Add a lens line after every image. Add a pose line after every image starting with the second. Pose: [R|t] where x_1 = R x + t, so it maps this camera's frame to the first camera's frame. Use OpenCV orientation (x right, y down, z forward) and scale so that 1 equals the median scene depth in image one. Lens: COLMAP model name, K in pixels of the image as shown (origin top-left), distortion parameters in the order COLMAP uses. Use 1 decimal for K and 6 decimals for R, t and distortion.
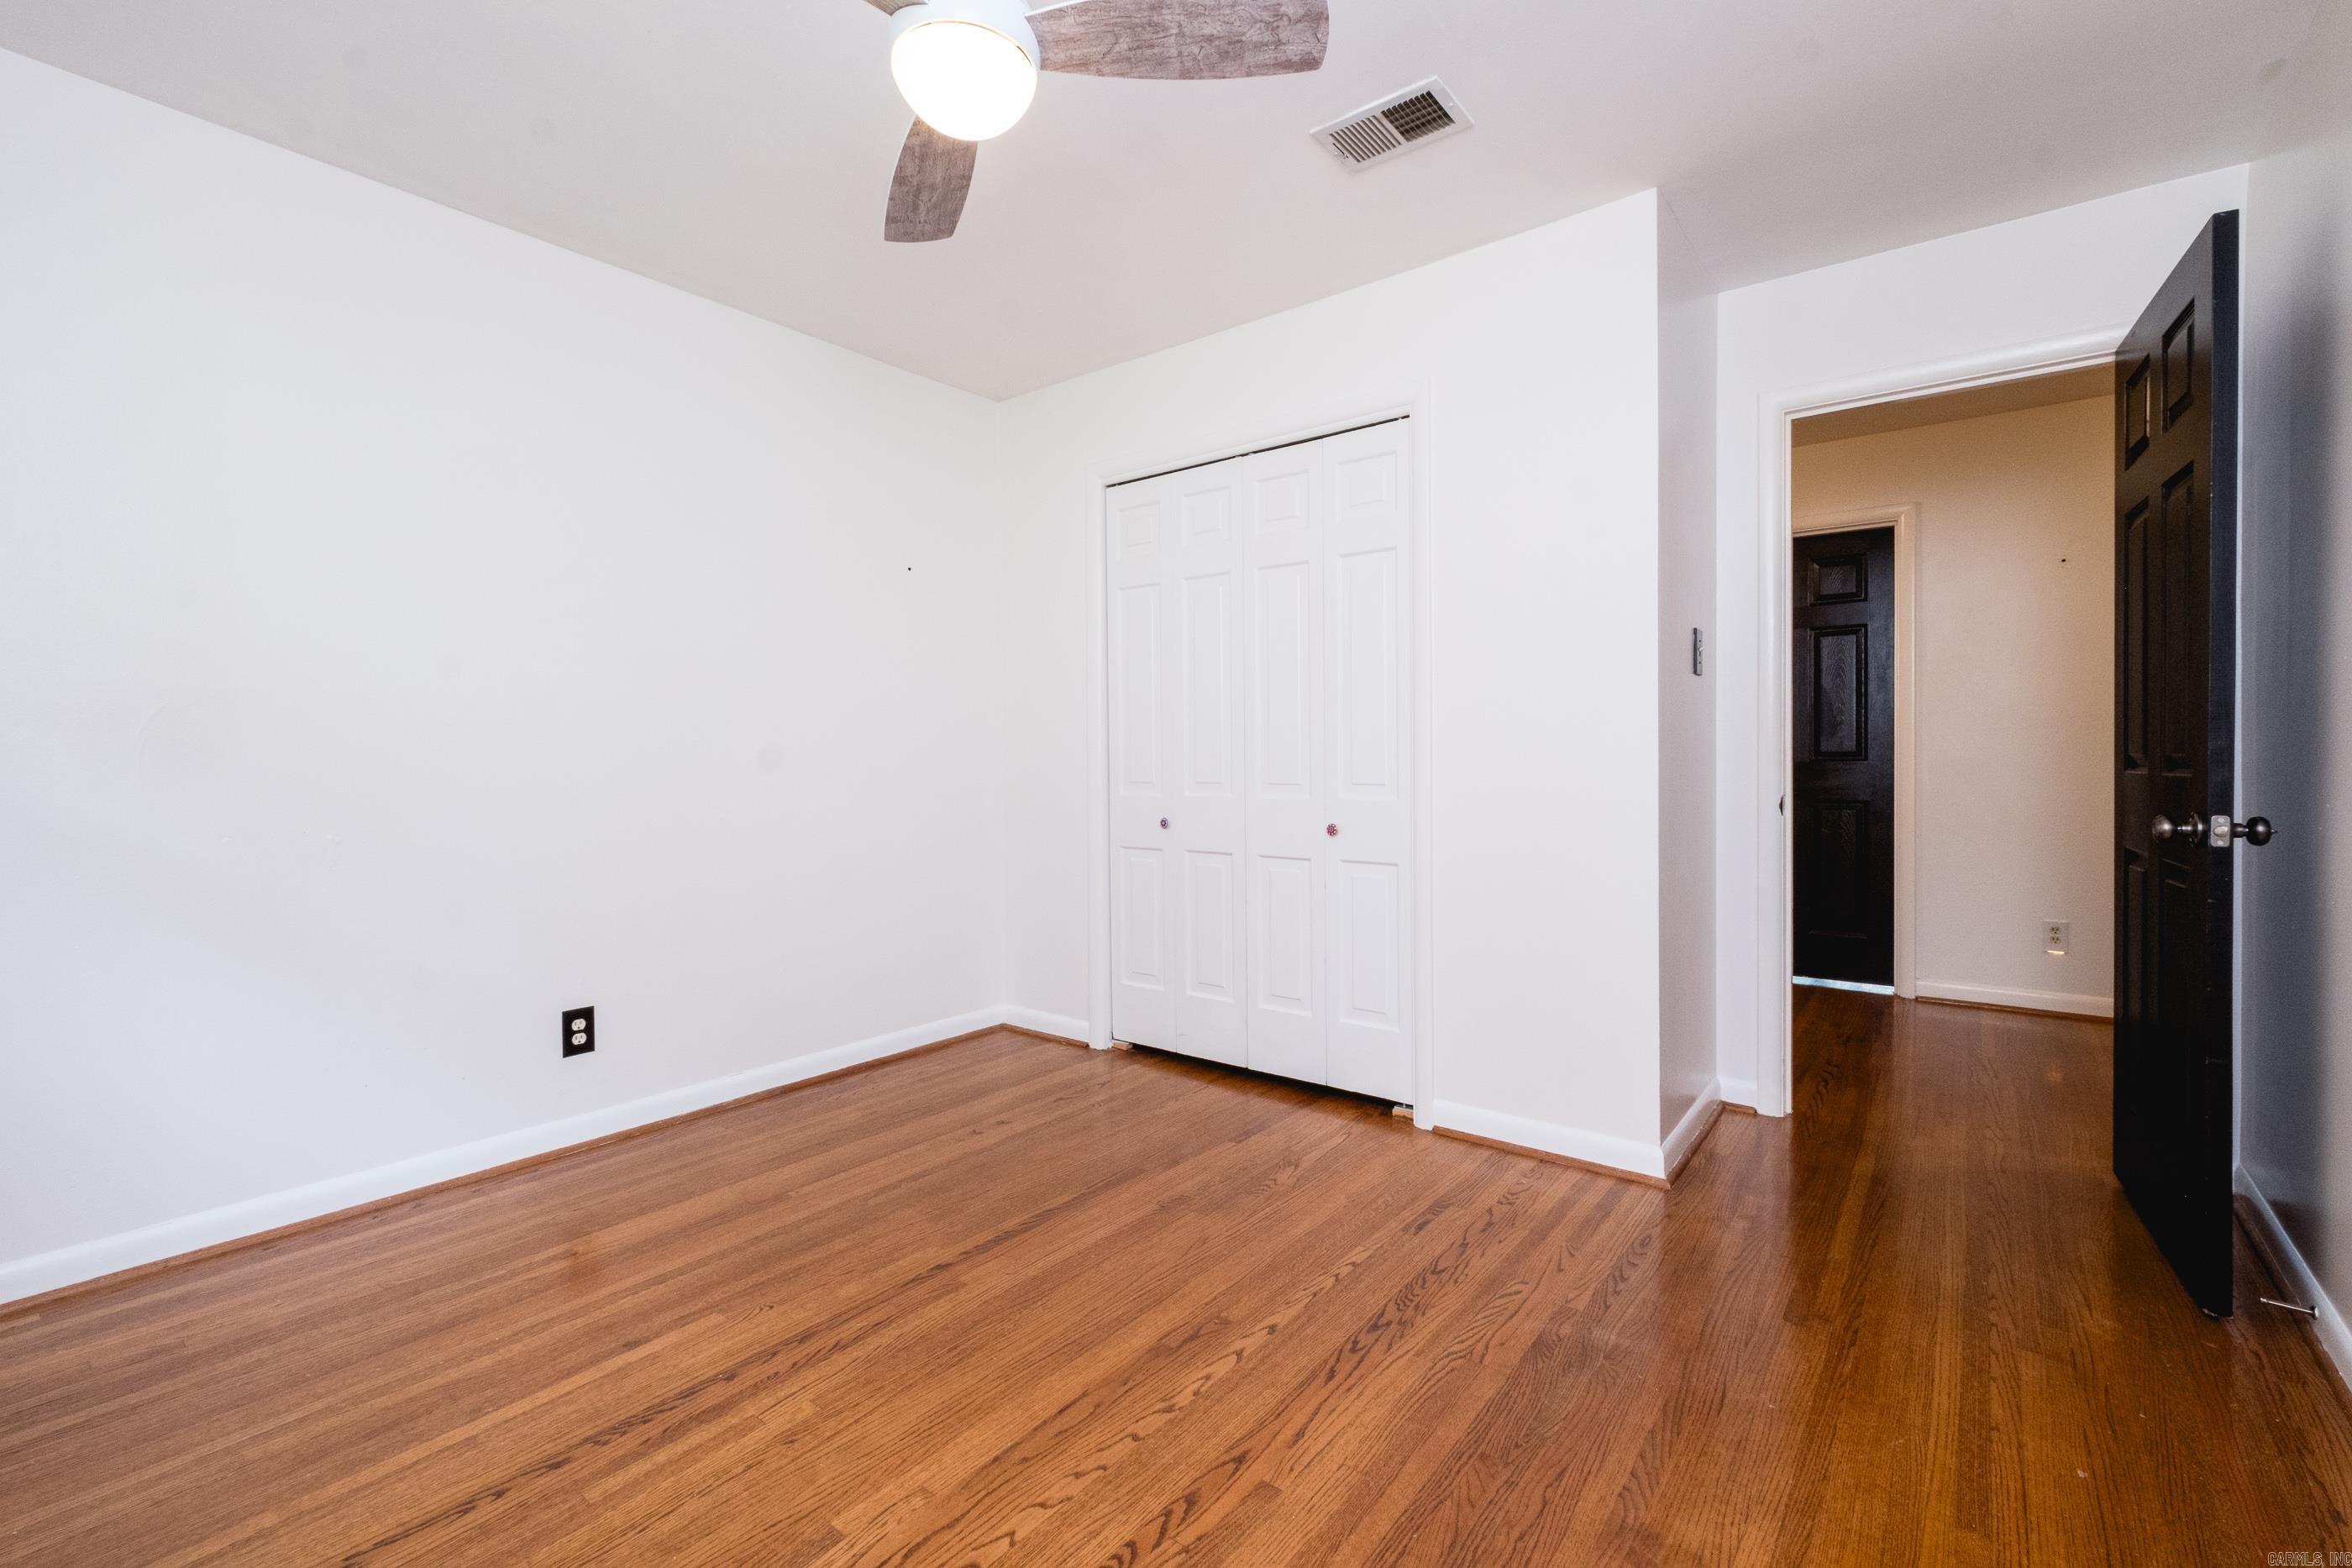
lens RADIAL K [[1008.5, 0, 1184.8], [0, 1008.5, 784.0], [0, 0, 1]] dist [0.001392, -0.000839]
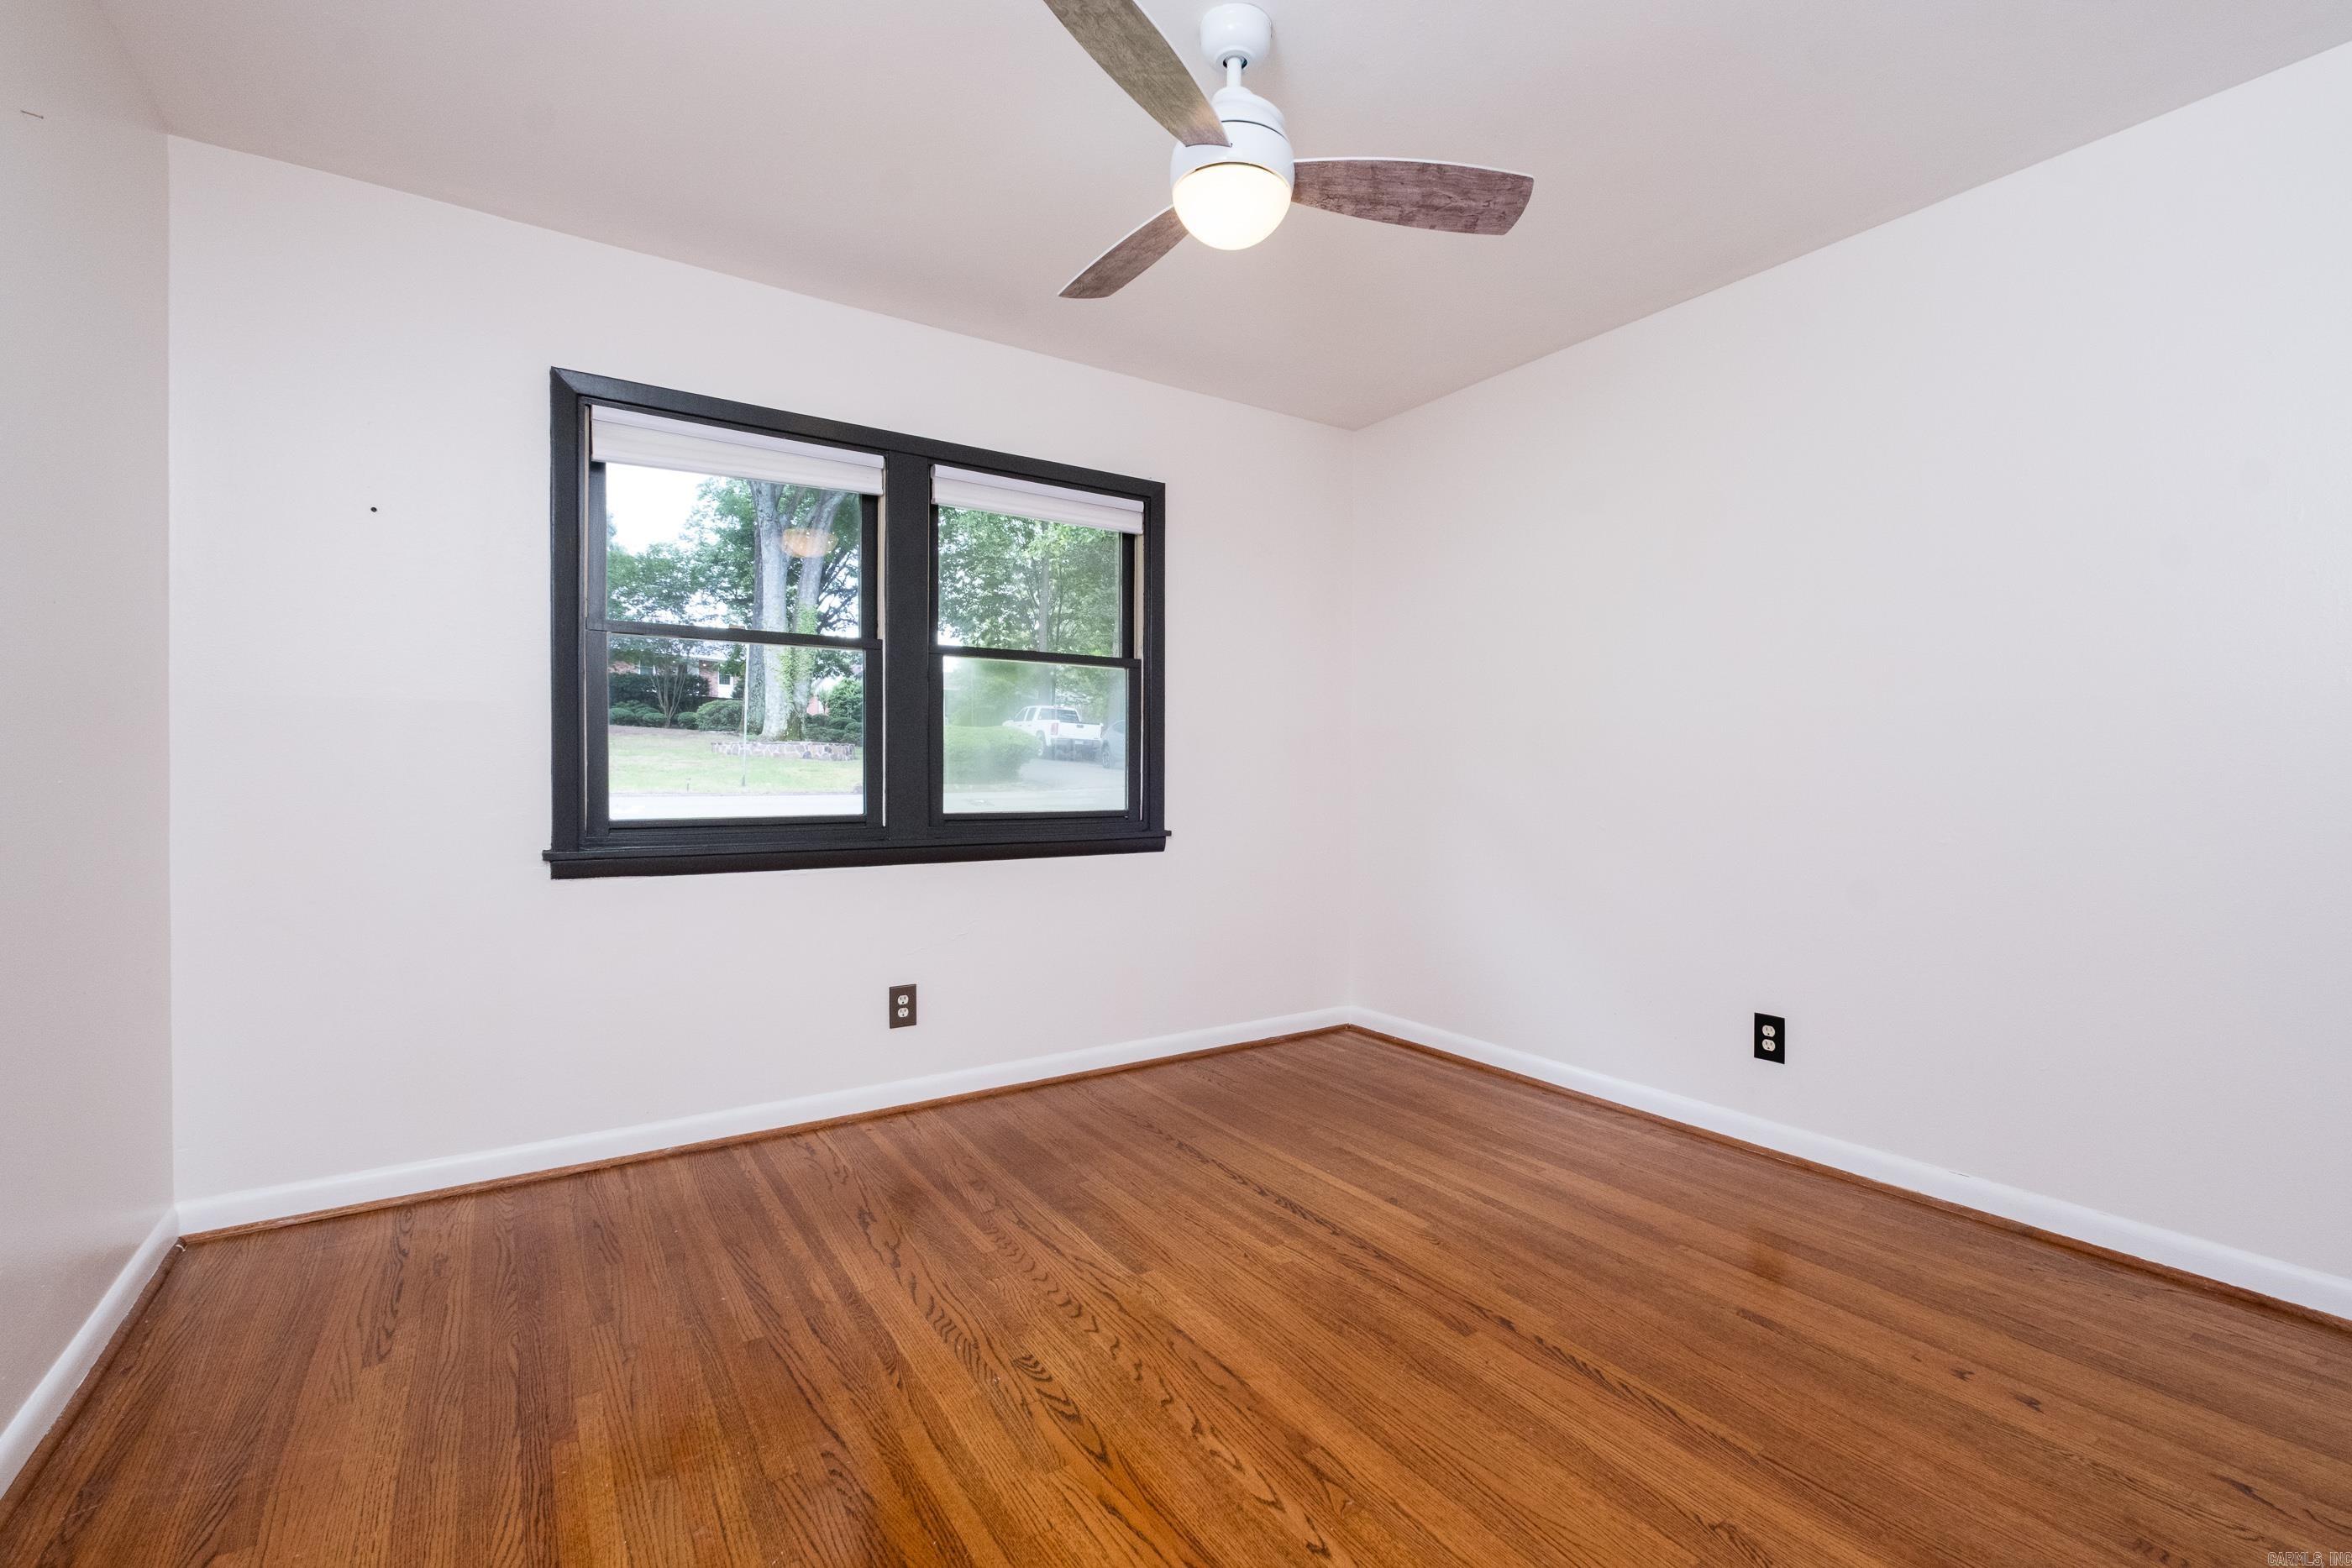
lens RADIAL K [[1008.5, 0, 1184.8], [0, 1008.5, 784.0], [0, 0, 1]] dist [0.001392, -0.000839]
pose [[-0.303564, 0.018019, -0.952641, 0.781099], [-0.027683, 0.999232, 0.027721, -0.029685], [0.952409, 0.034787, -0.302832, 1.082198]]
